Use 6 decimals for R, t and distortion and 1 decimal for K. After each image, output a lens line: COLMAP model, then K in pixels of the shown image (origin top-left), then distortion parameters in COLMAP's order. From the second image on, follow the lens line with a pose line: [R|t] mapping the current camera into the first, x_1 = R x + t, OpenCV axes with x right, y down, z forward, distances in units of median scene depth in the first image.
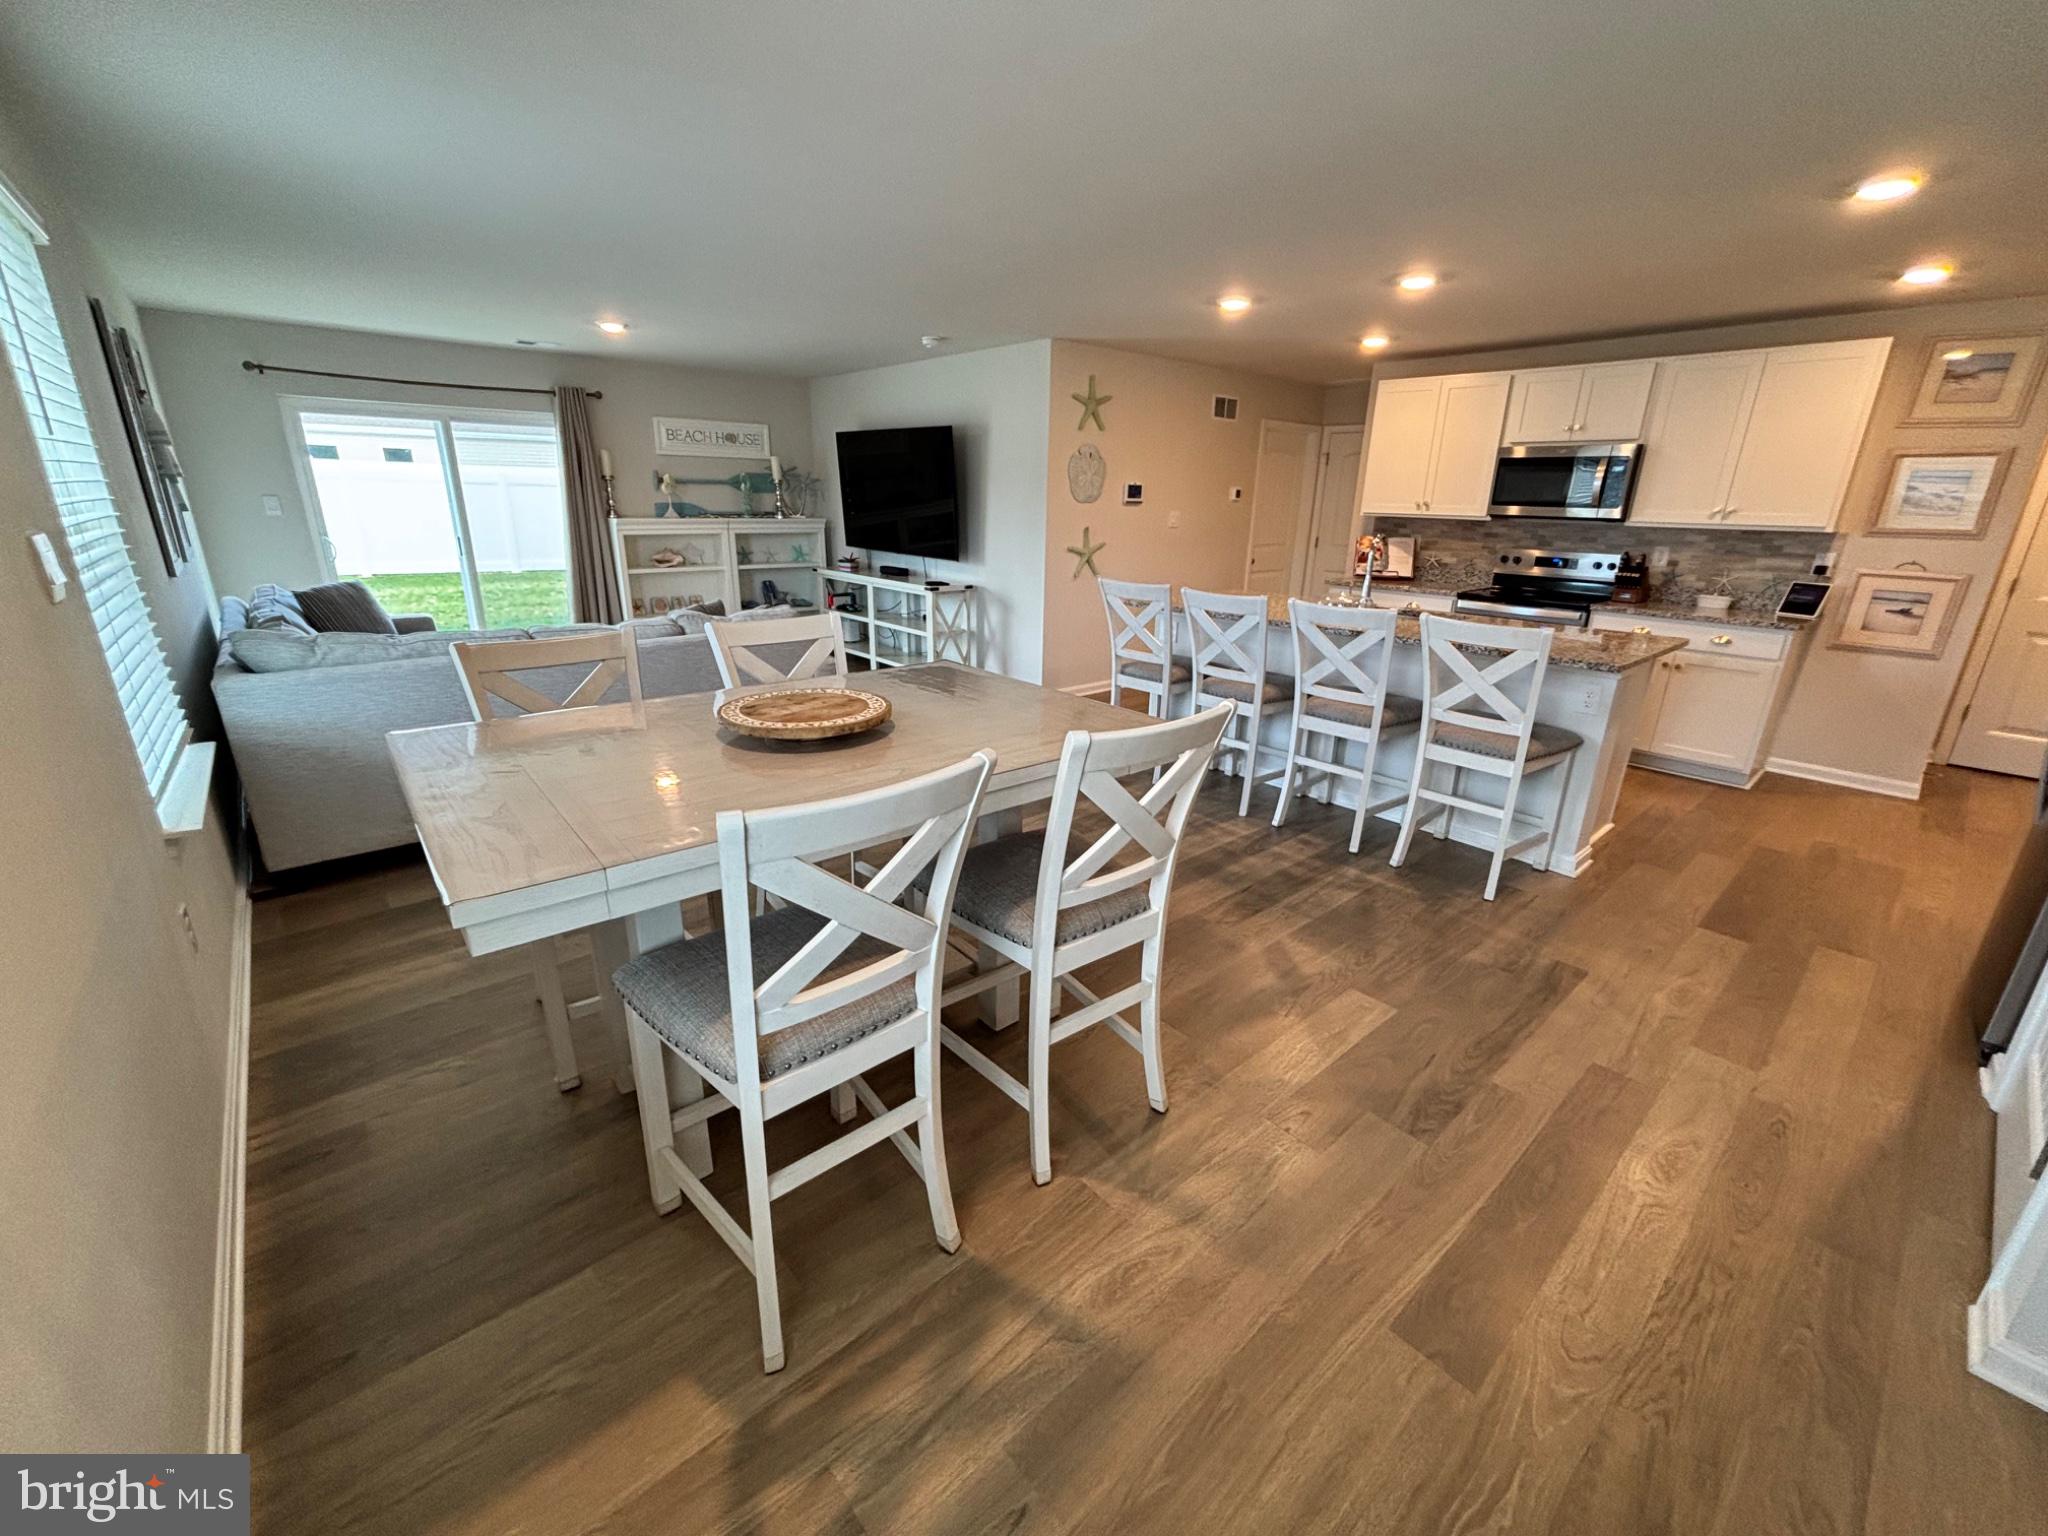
lens RADIAL K [[829.2, 0, 1025.0], [0, 829.2, 764.7], [0, 0, 1]] dist [-0.000685, 0.000019]
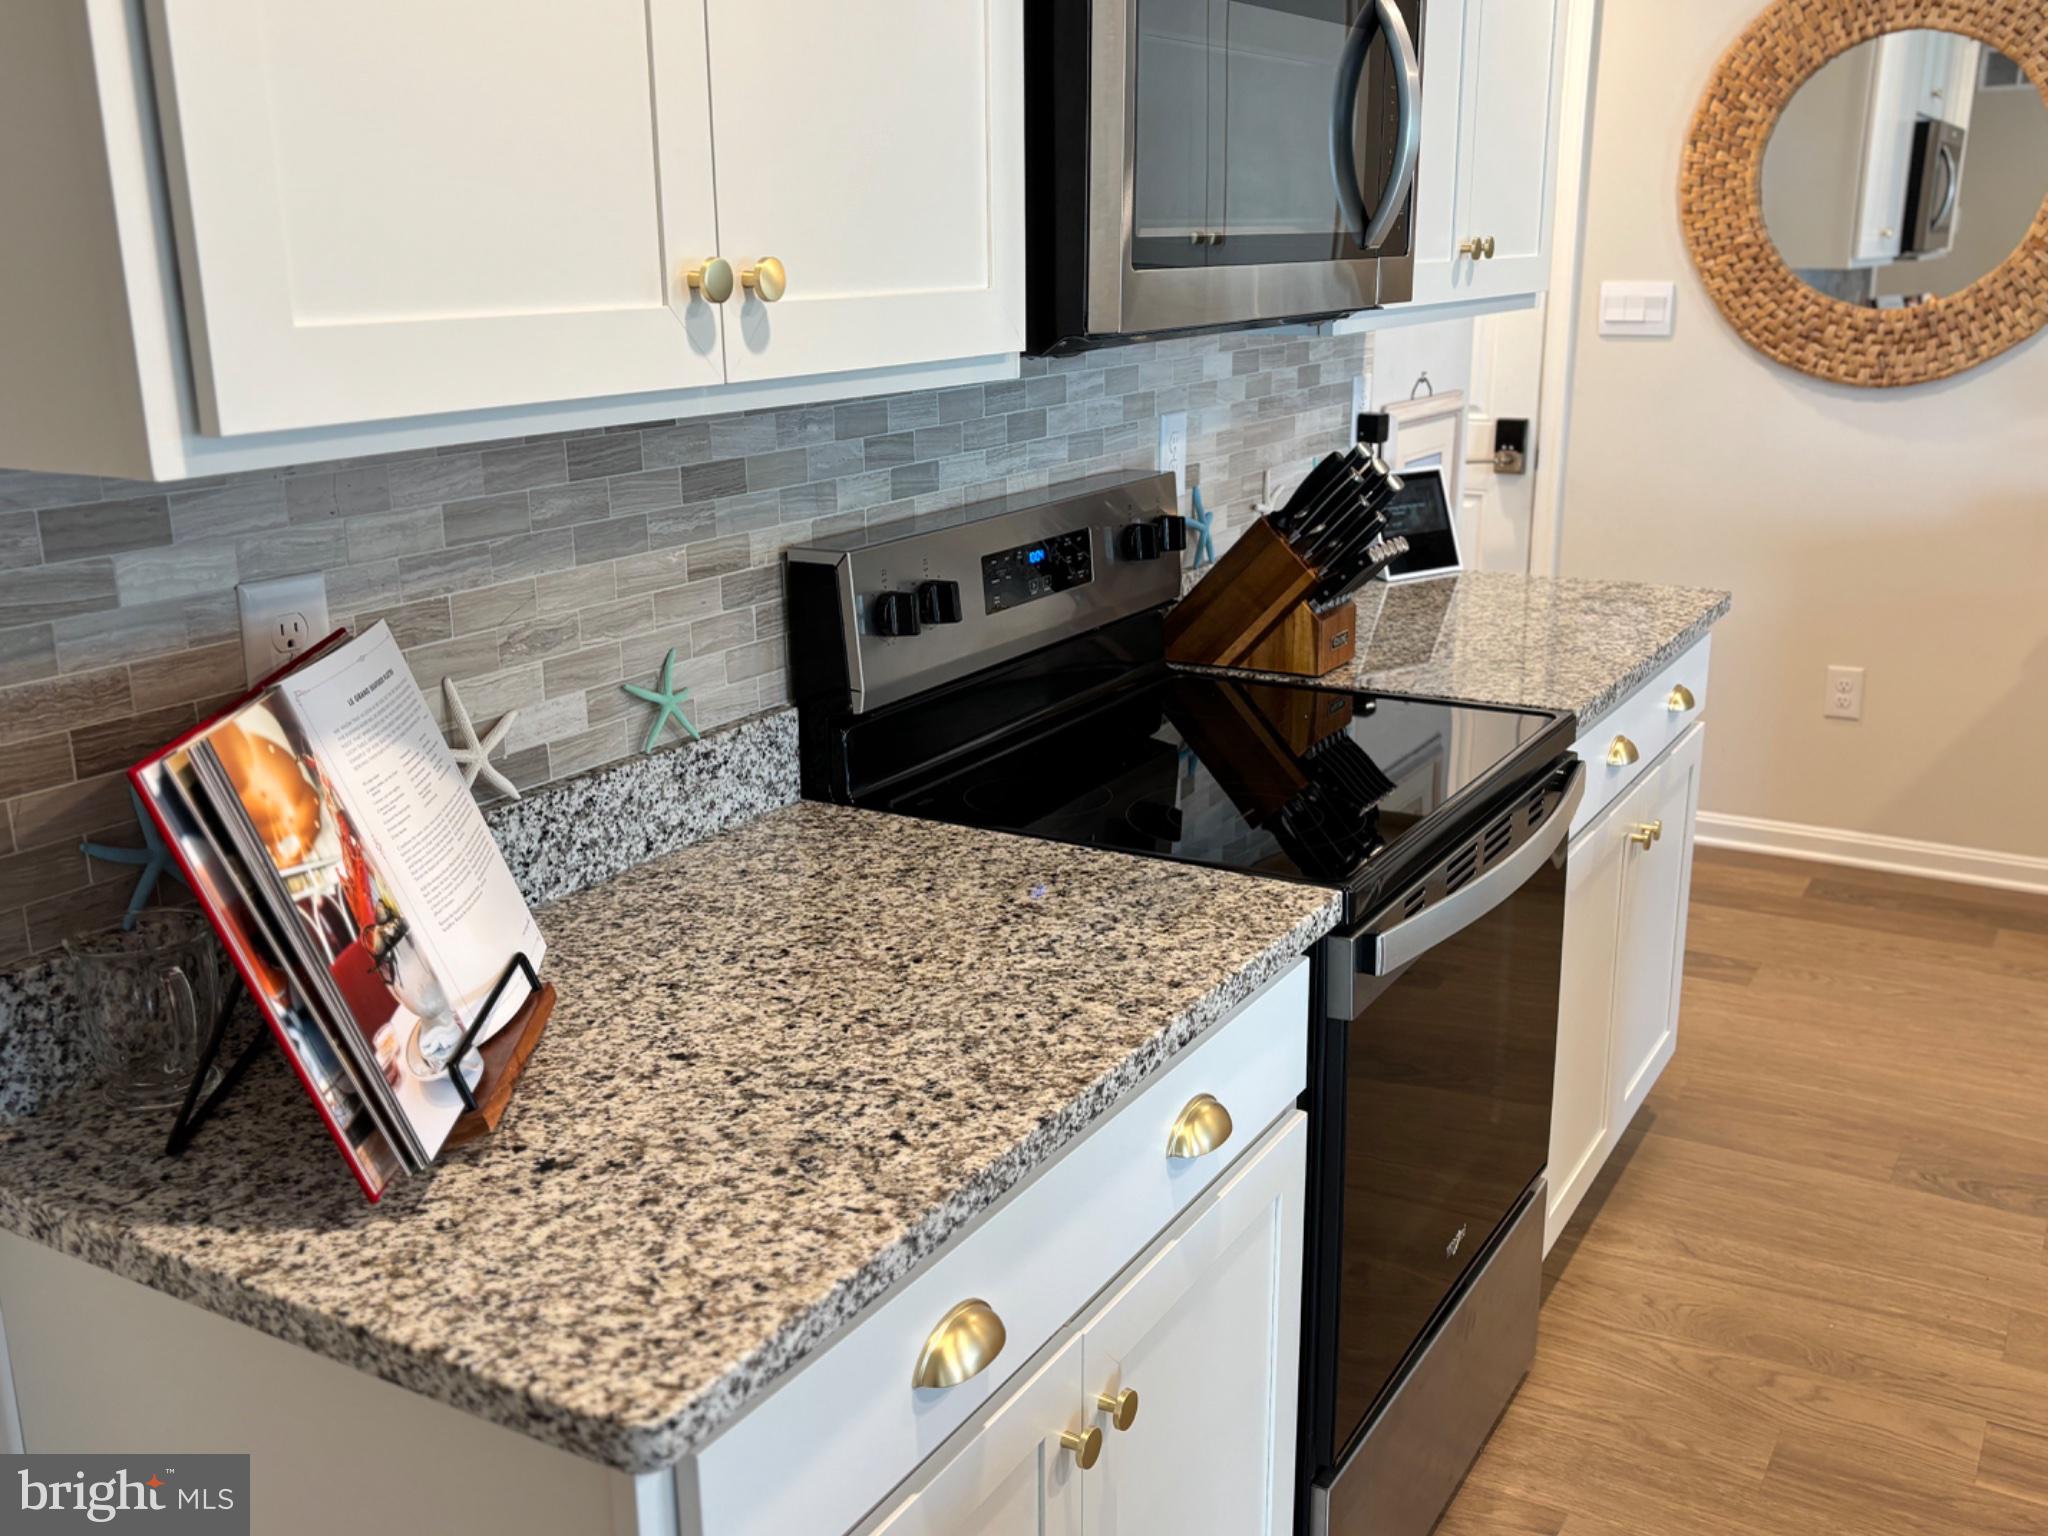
lens RADIAL K [[1914.1, 0, 1023.7], [0, 1914.1, 799.3], [0, 0, 1]] dist [0.033009, -0.004352]
pose [[-0.312470, -0.287894, 0.905251, 0.271986], [0.293729, 0.876984, 0.380292, -0.391497], [-0.903375, 0.384728, -0.189468, 1.201903]]
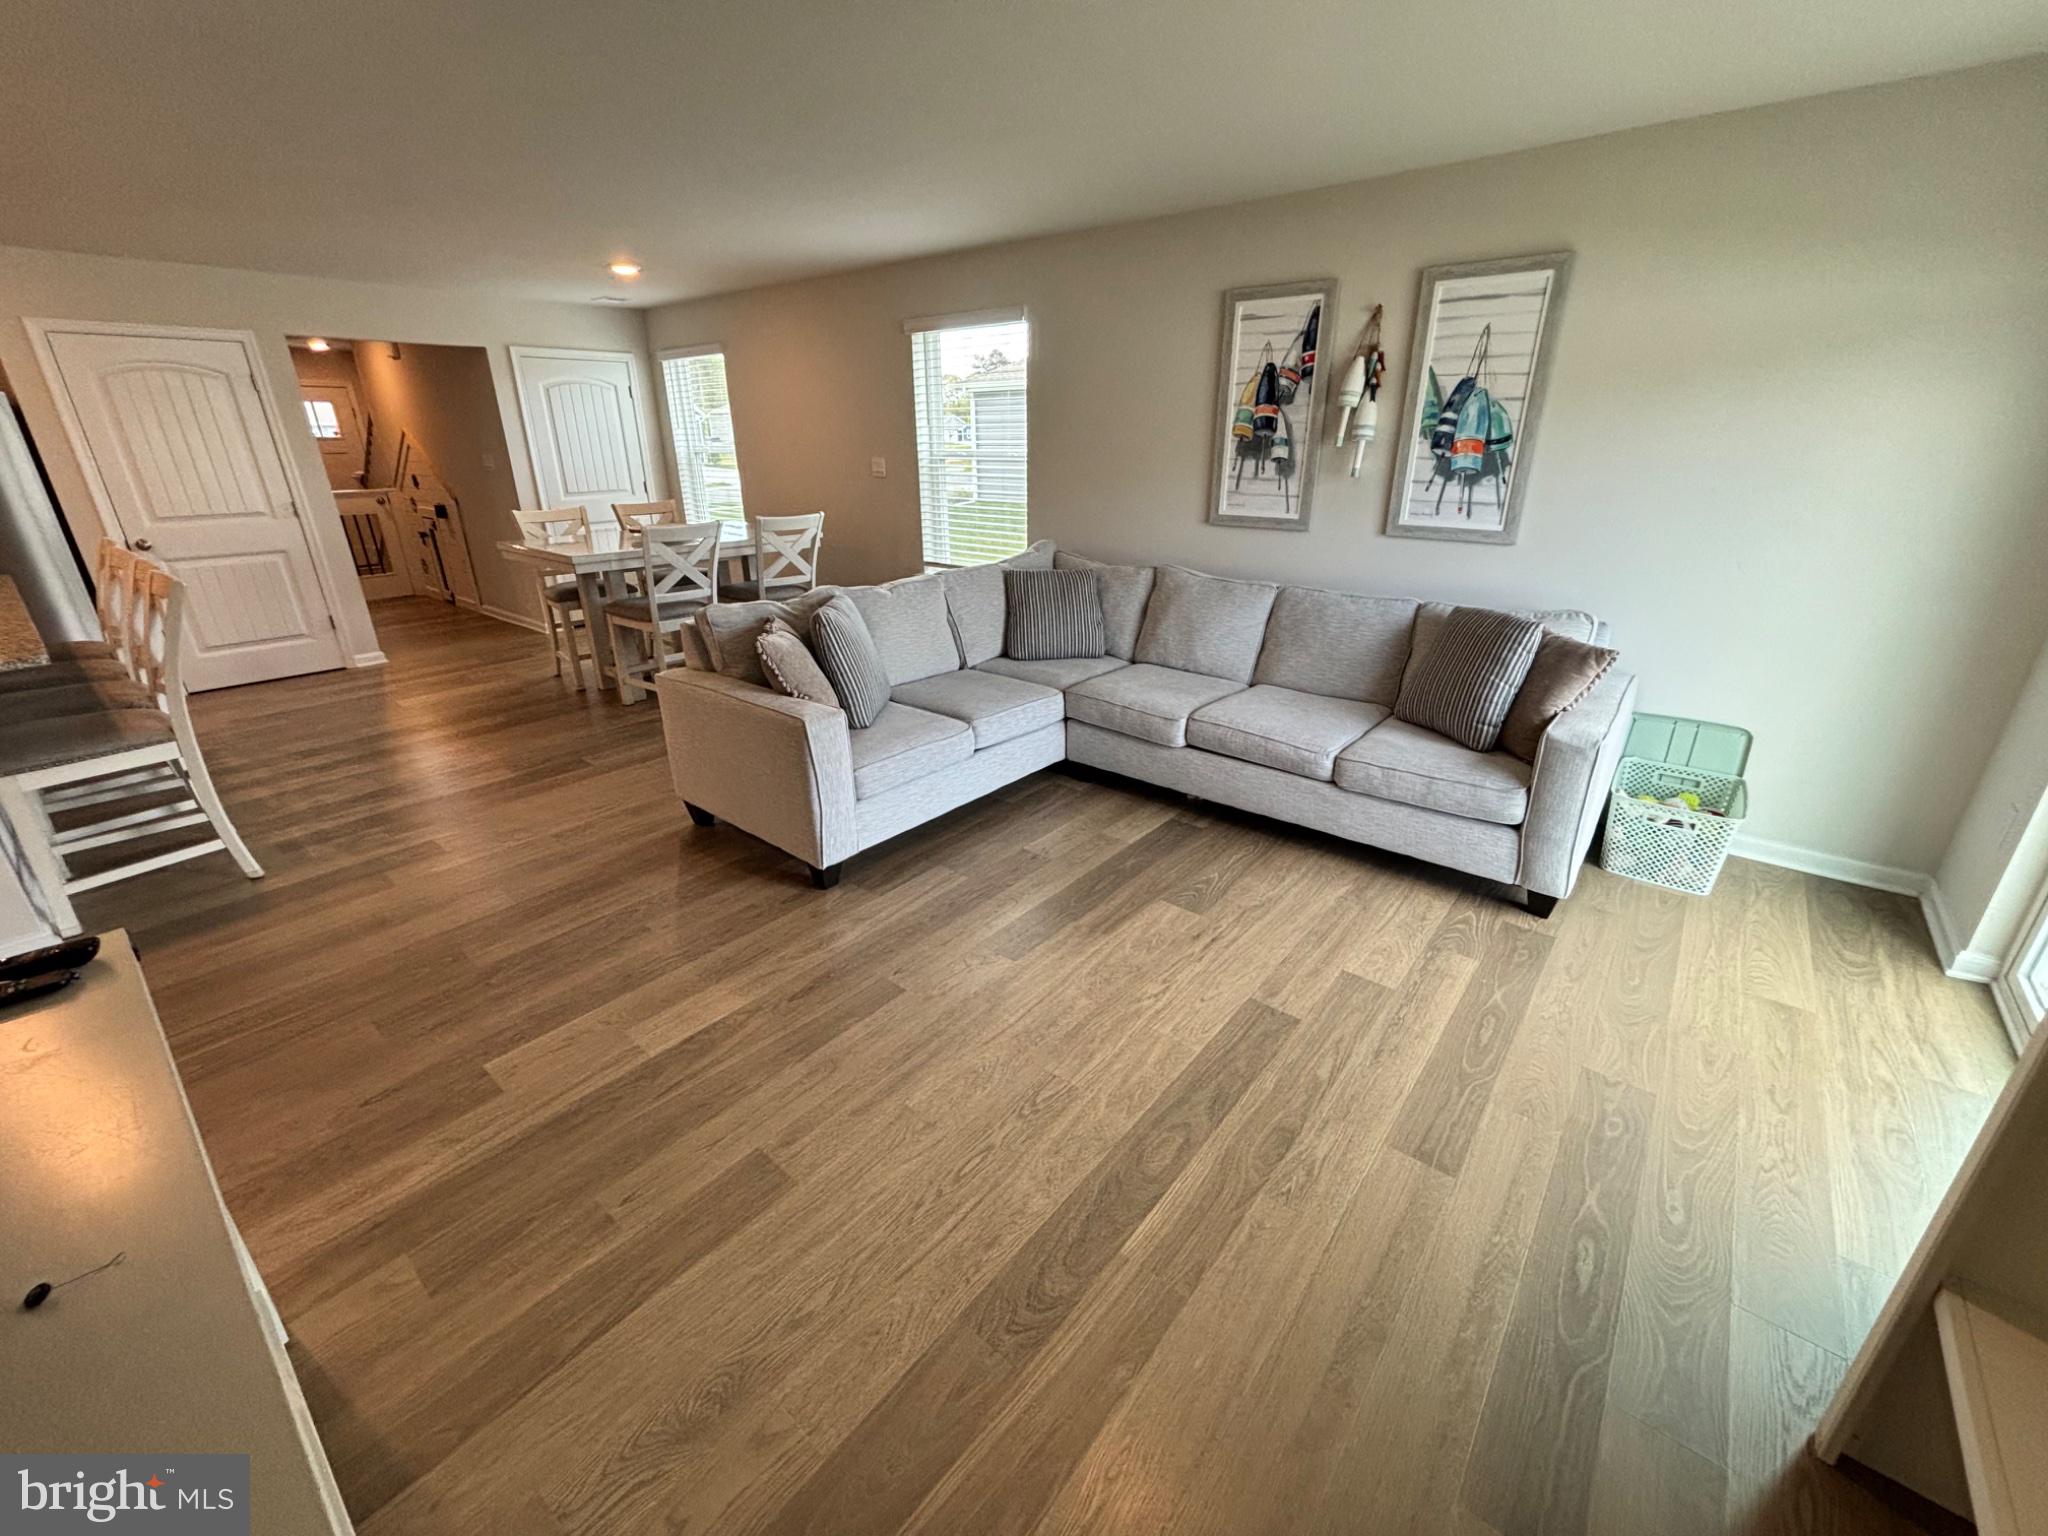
lens RADIAL K [[827.4, 0, 1022.2], [0, 827.4, 766.7], [0, 0, 1]] dist [-0.000963, -0.000585]
pose [[-0.986869, 0.047413, -0.154406, -0.378900], [-0.062767, 0.768247, 0.637069, -0.486298], [0.148828, 0.638396, -0.755183, 1.439071]]
